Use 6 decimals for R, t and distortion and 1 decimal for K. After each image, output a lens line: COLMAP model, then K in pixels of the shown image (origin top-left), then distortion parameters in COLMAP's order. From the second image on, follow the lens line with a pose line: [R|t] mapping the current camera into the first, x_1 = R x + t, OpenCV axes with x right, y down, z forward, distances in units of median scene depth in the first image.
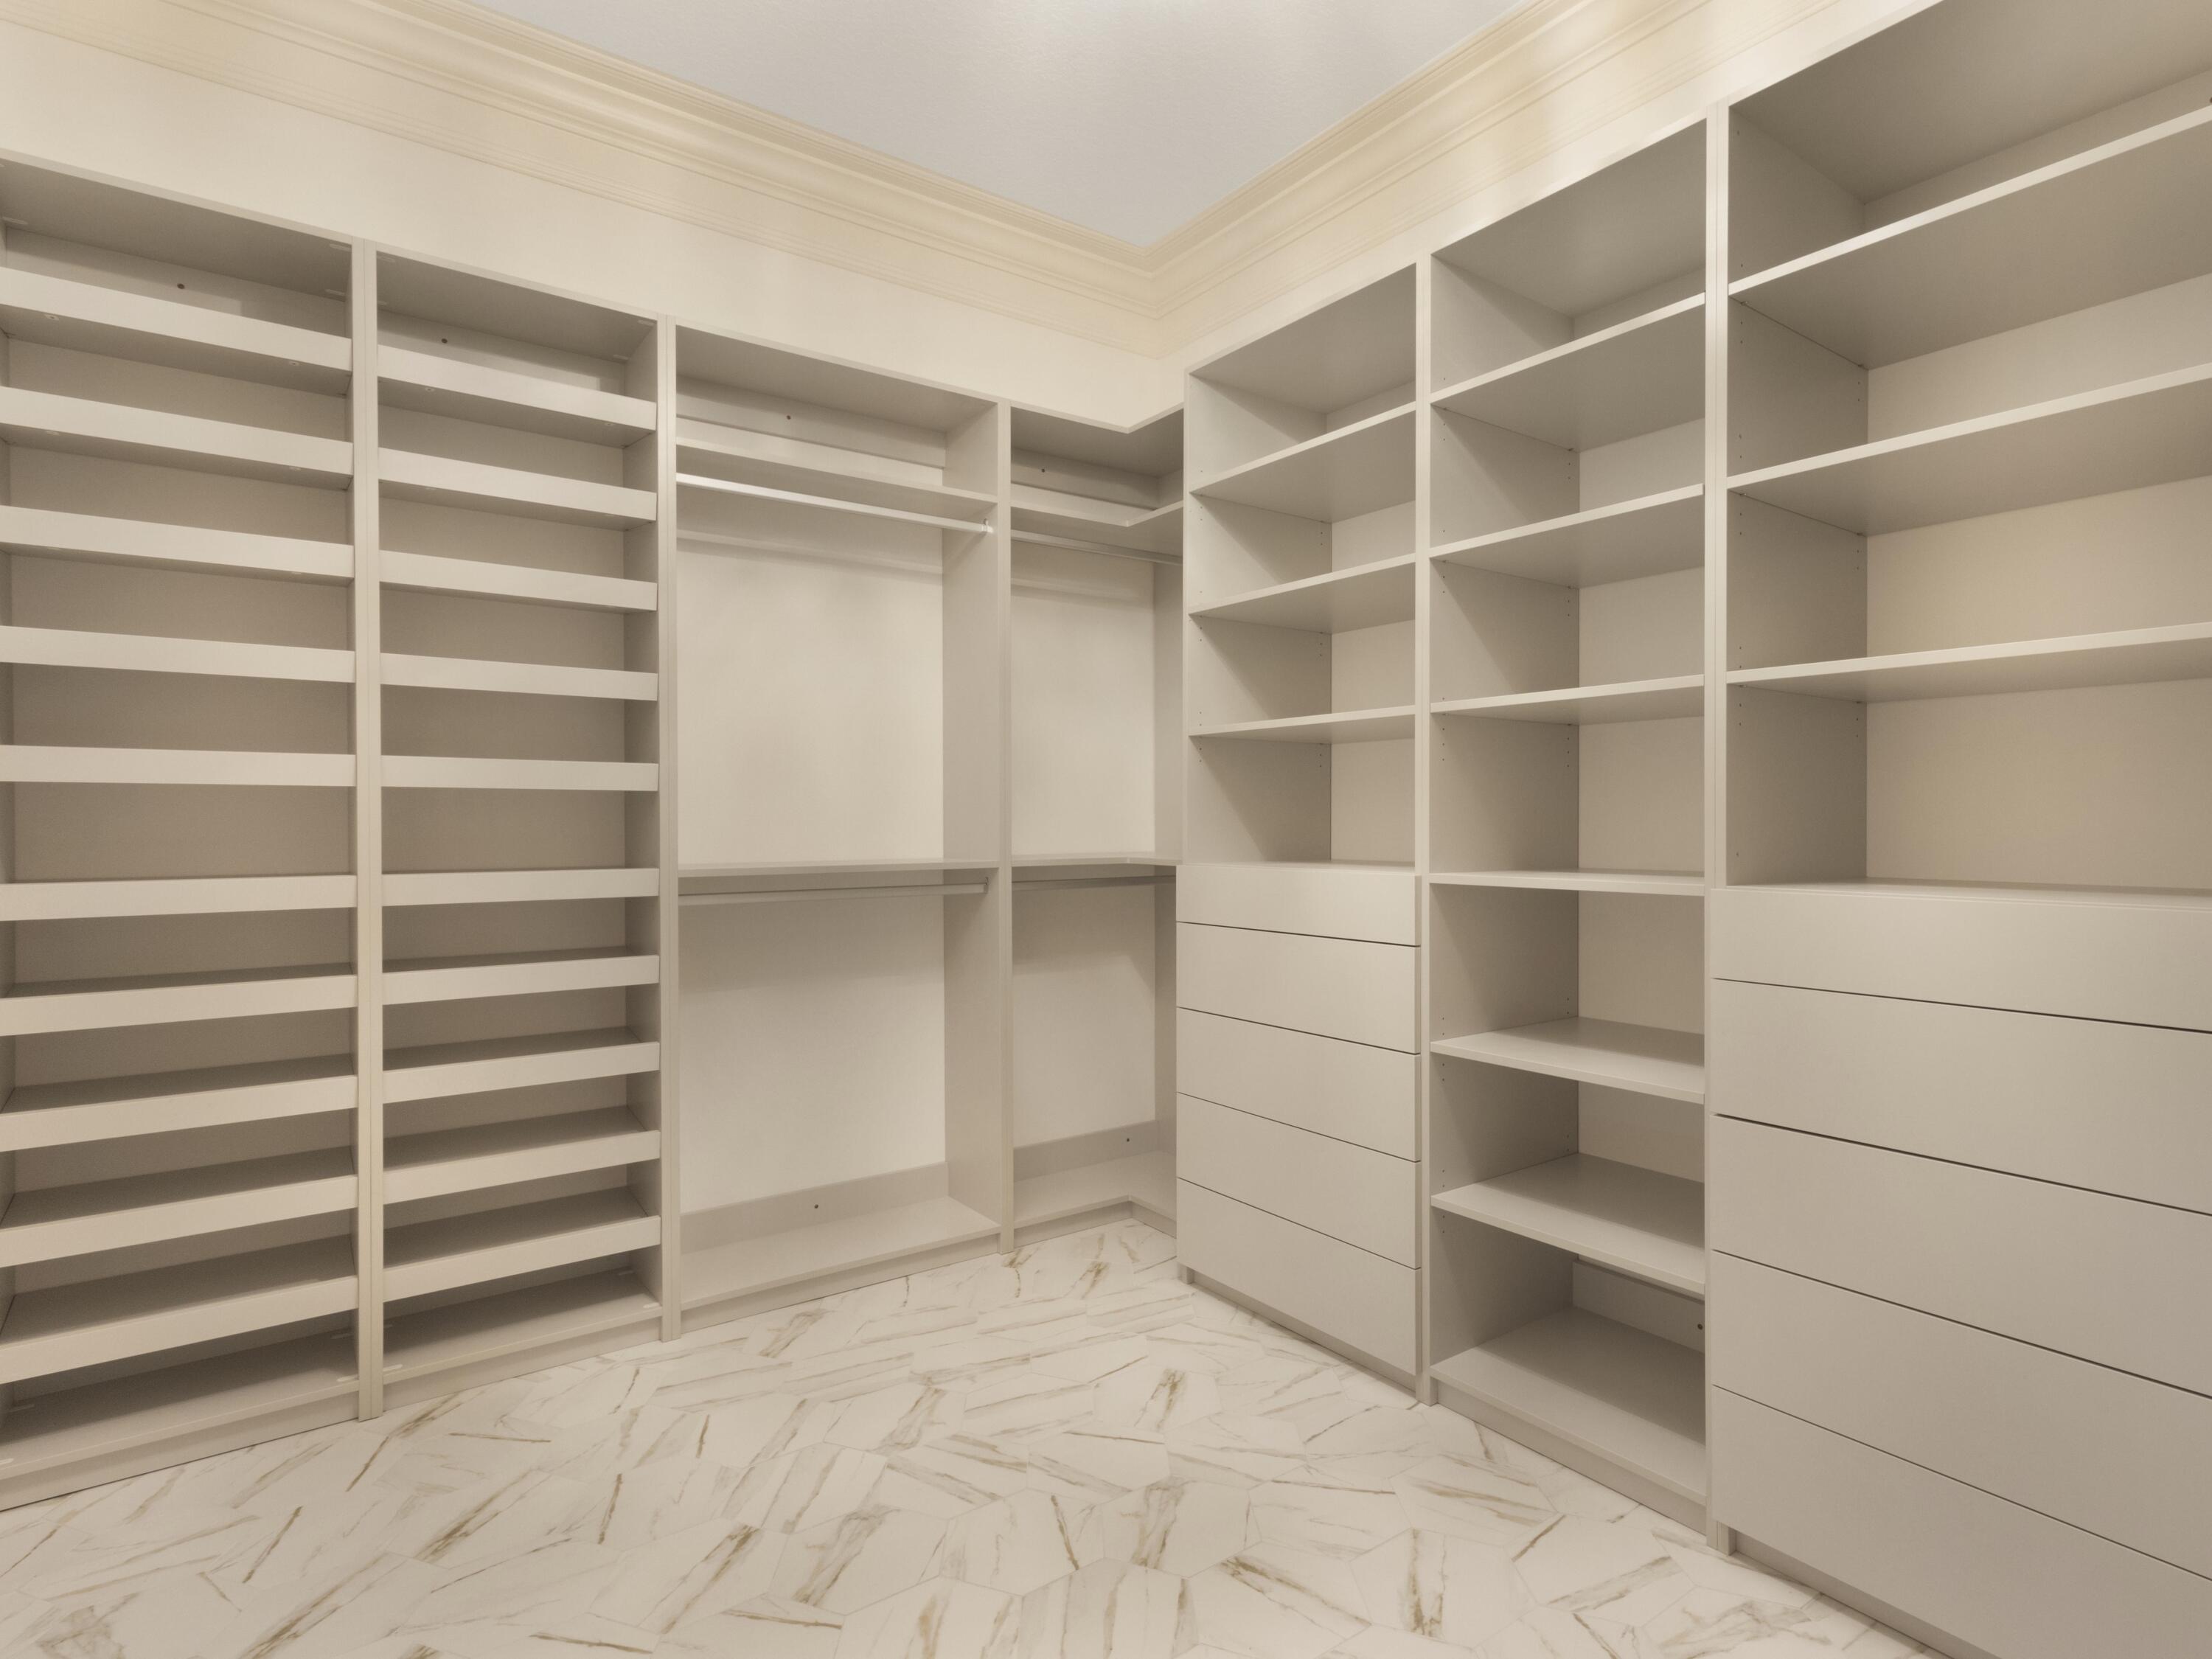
lens RADIAL K [[1126.1, 0, 1116.6], [0, 1126.1, 825.5], [0, 0, 1]] dist [-0.007940, 0.002691]
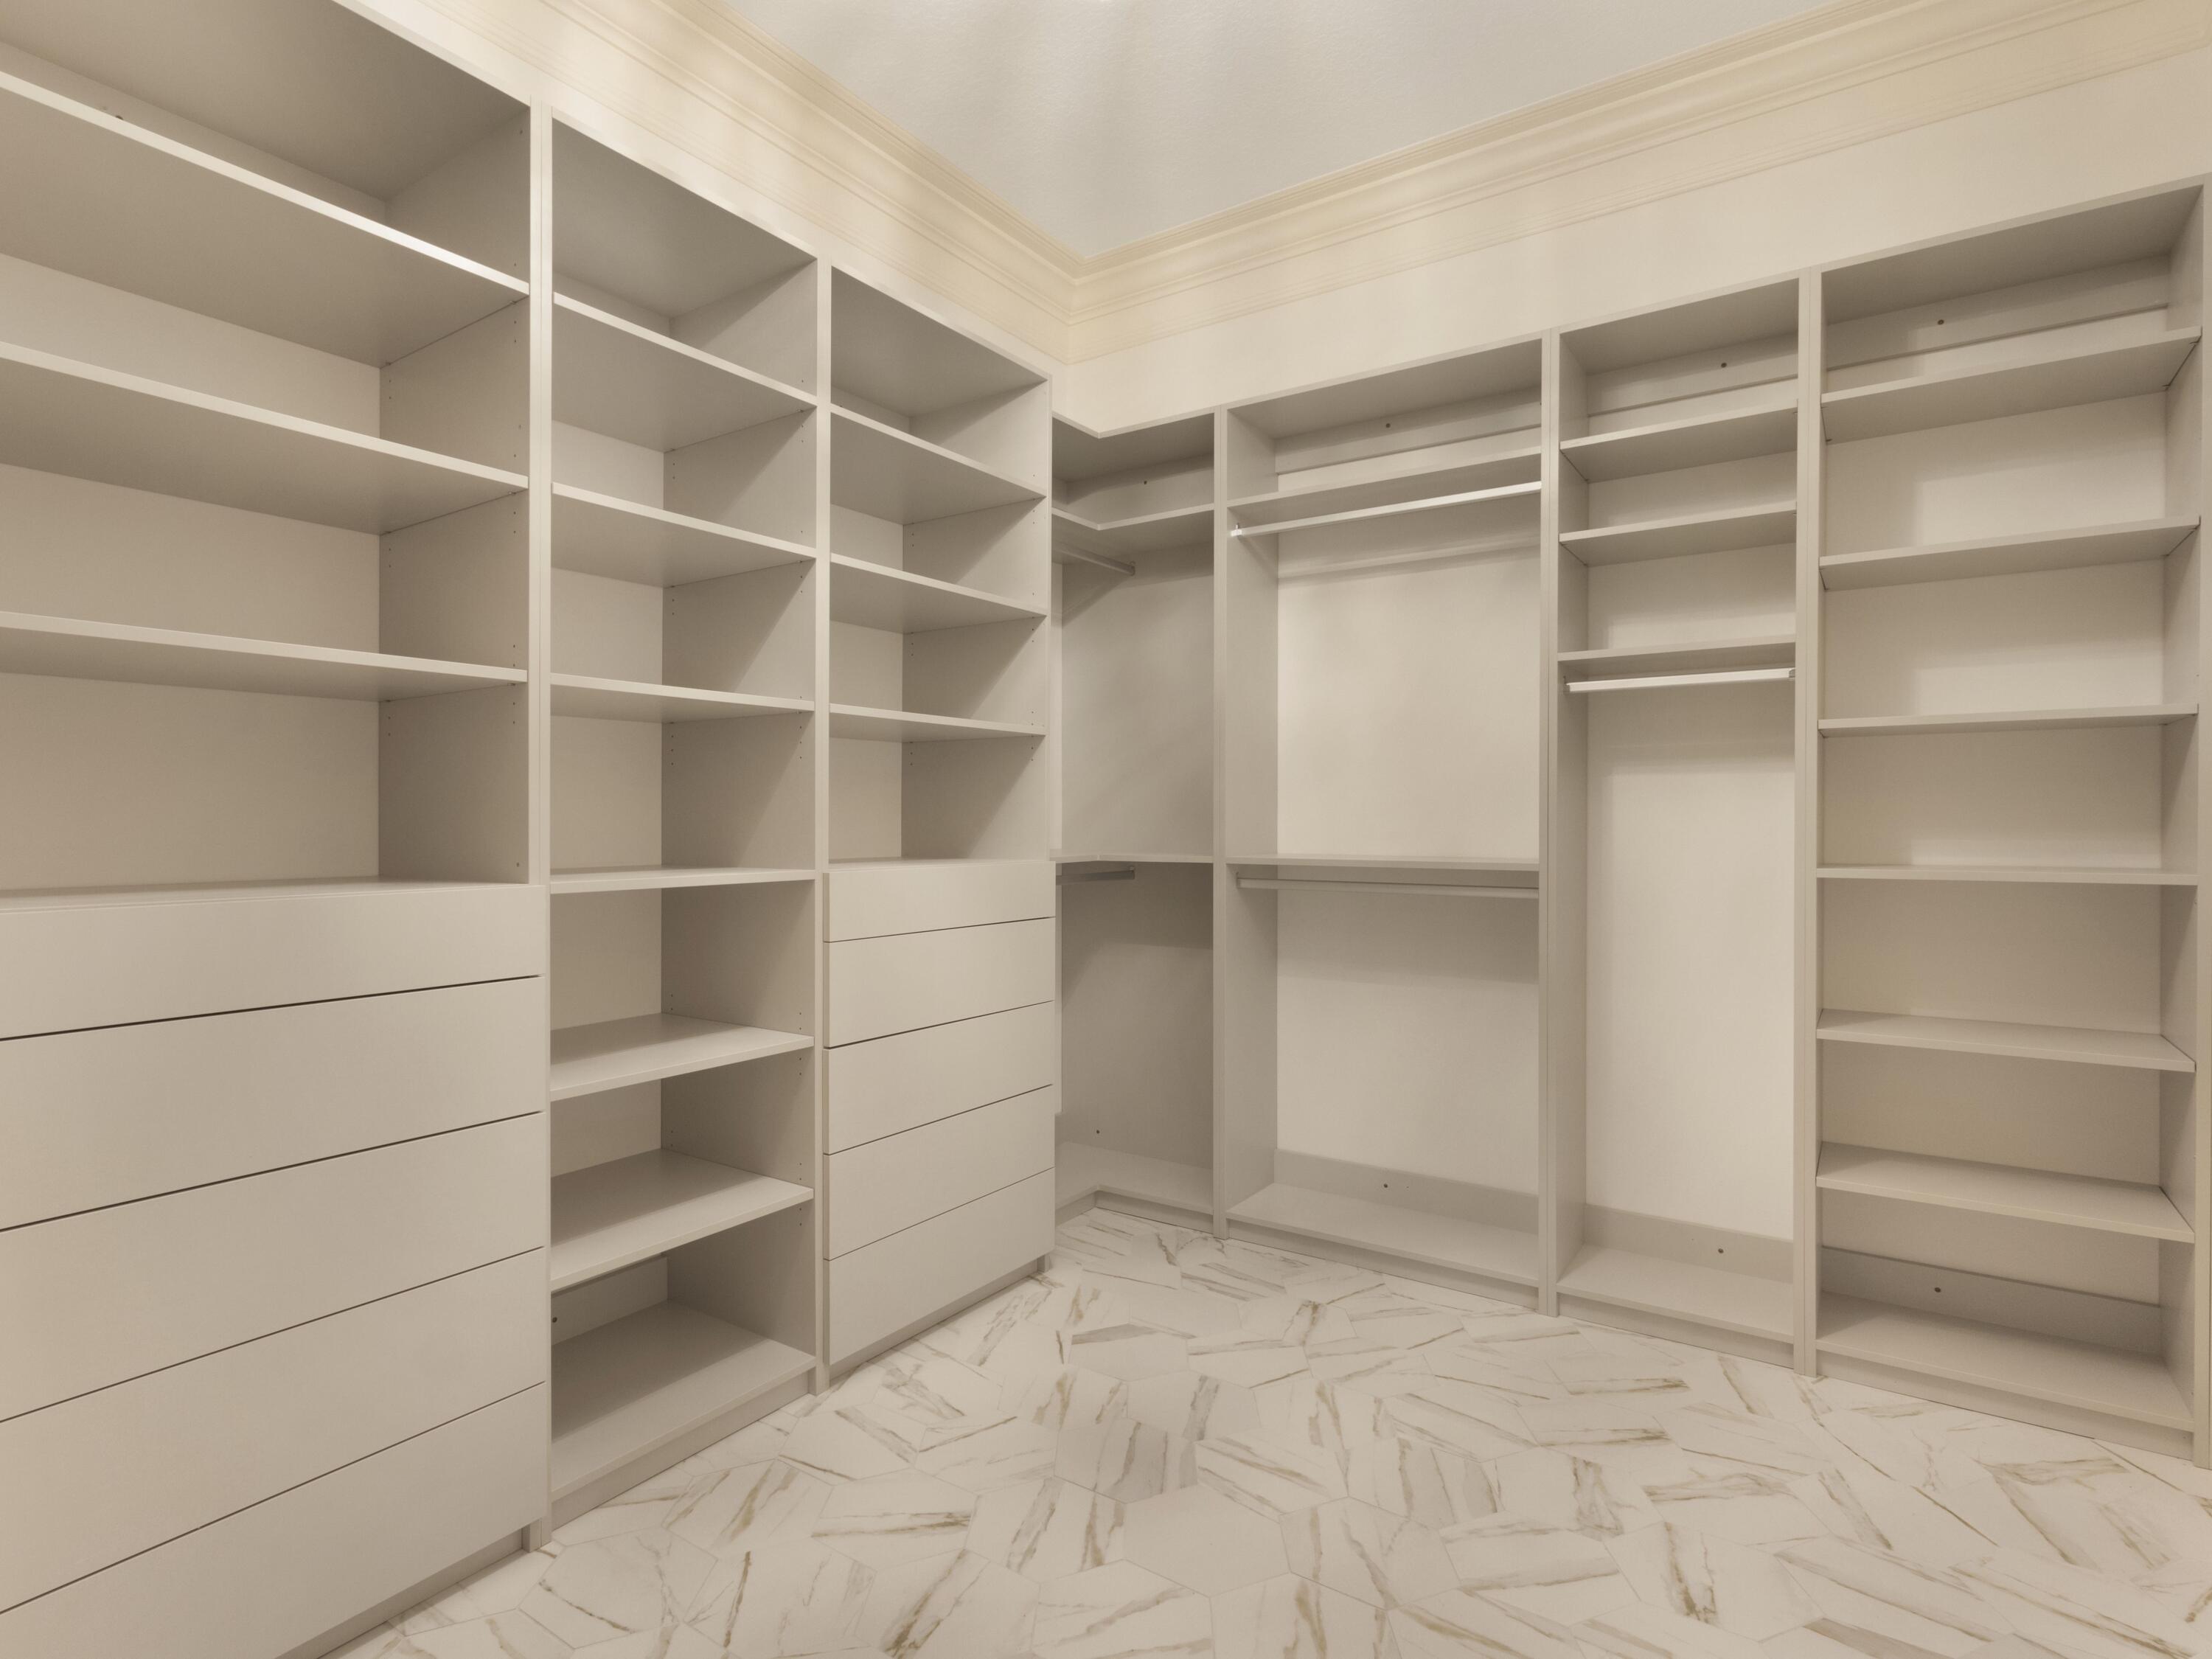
lens RADIAL K [[1126.1, 0, 1118.0], [0, 1126.1, 824.2], [0, 0, 1]] dist [-0.007940, 0.002691]
pose [[-0.328995, -0.000887, 0.944331, -0.699660], [0.010080, 0.999939, 0.004451, 0.001650], [-0.944278, 0.010983, -0.328967, 0.991862]]
